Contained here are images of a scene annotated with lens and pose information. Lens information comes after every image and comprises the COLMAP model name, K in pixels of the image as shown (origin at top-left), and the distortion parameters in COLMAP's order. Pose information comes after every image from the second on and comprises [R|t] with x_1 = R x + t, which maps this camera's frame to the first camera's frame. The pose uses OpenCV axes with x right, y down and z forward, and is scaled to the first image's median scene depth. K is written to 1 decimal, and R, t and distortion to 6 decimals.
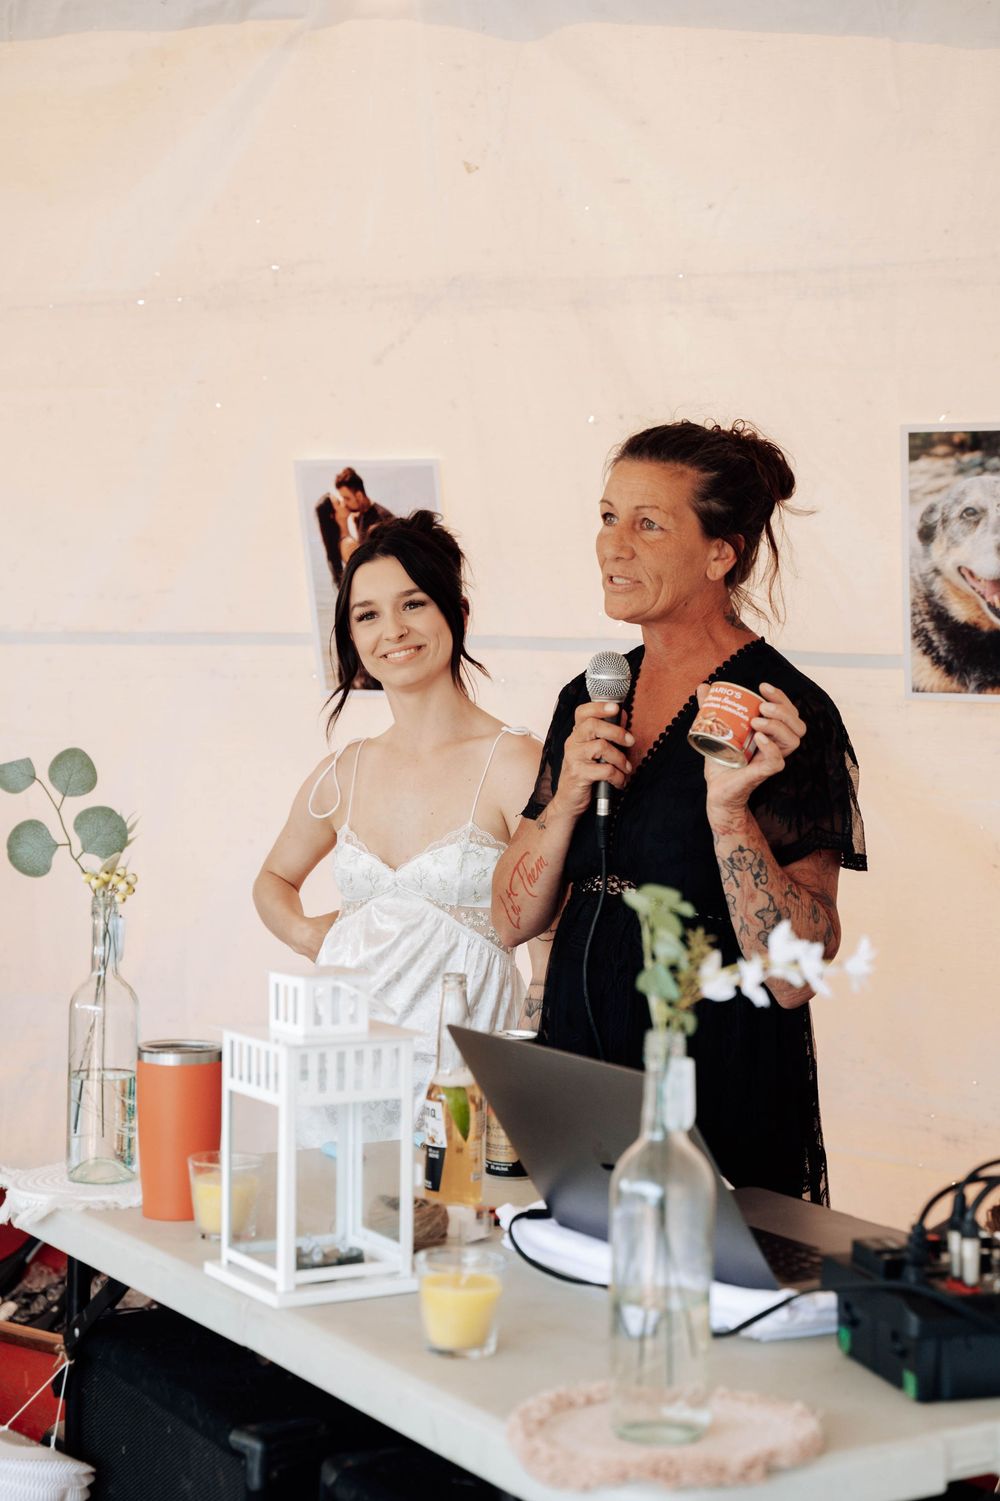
lens RADIAL K [[2540.3, 0, 487.2], [0, 2540.3, 793.1], [0, 0, 1]] dist [-0.078224, 0.000000]
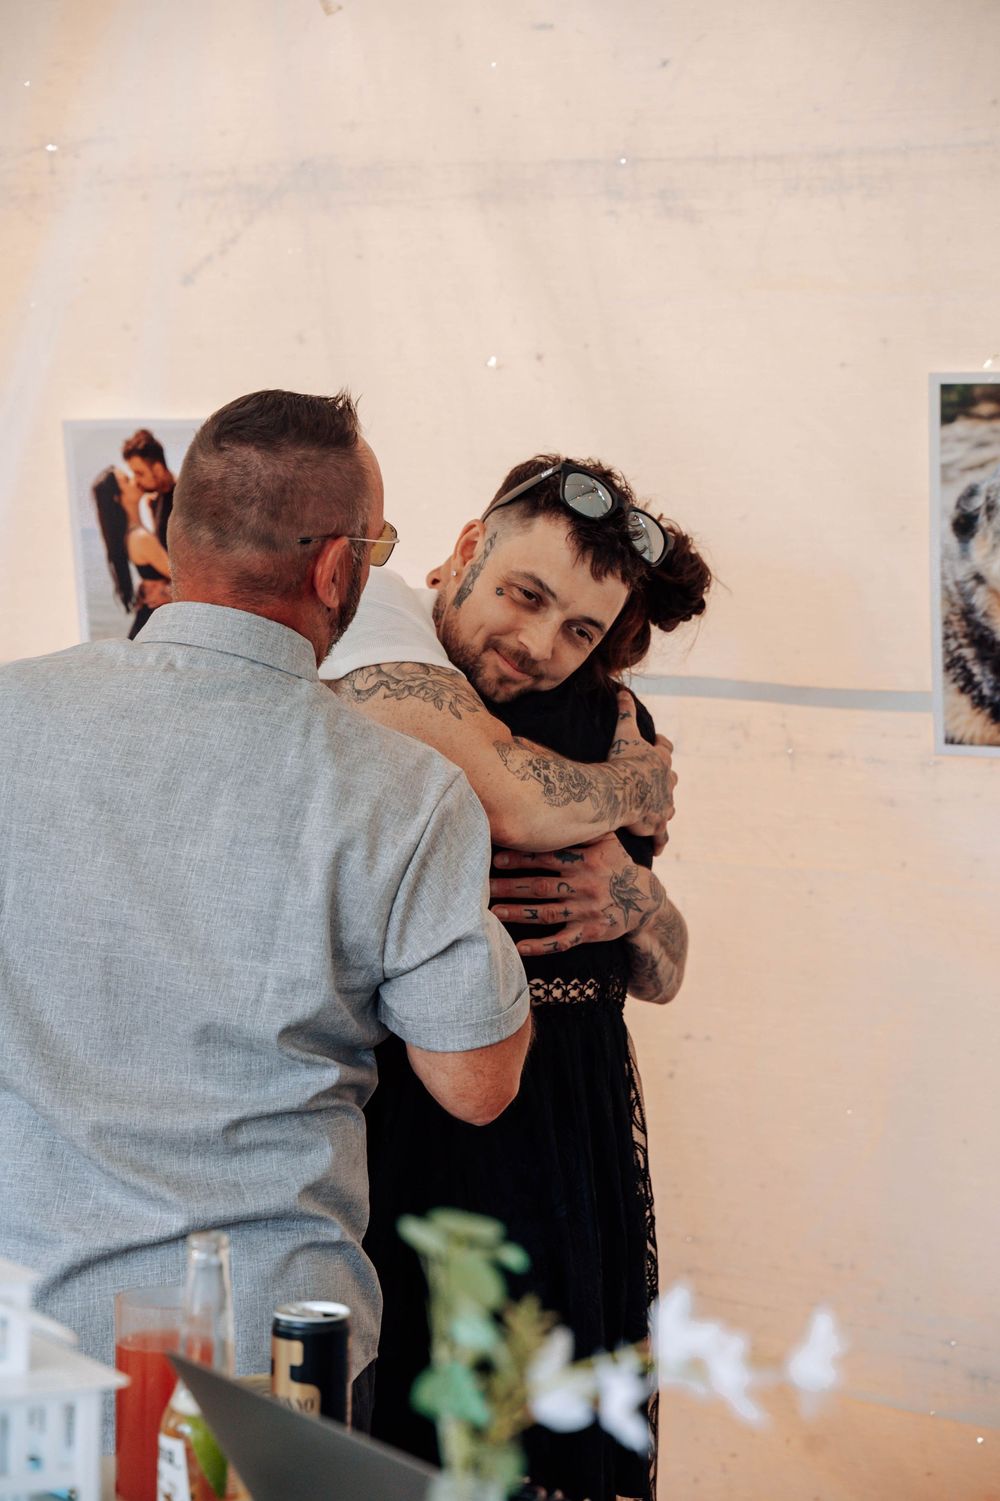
lens RADIAL K [[3023.9, 0, 511.8], [0, 3023.9, 764.7], [0, 0, 1]] dist [-0.065588, 0.000000]
pose [[0.999811, 0.006317, 0.018395, 0.040875], [-0.006161, 0.999945, -0.008490, -0.036027], [-0.018448, 0.008375, 0.999795, 0.203678]]
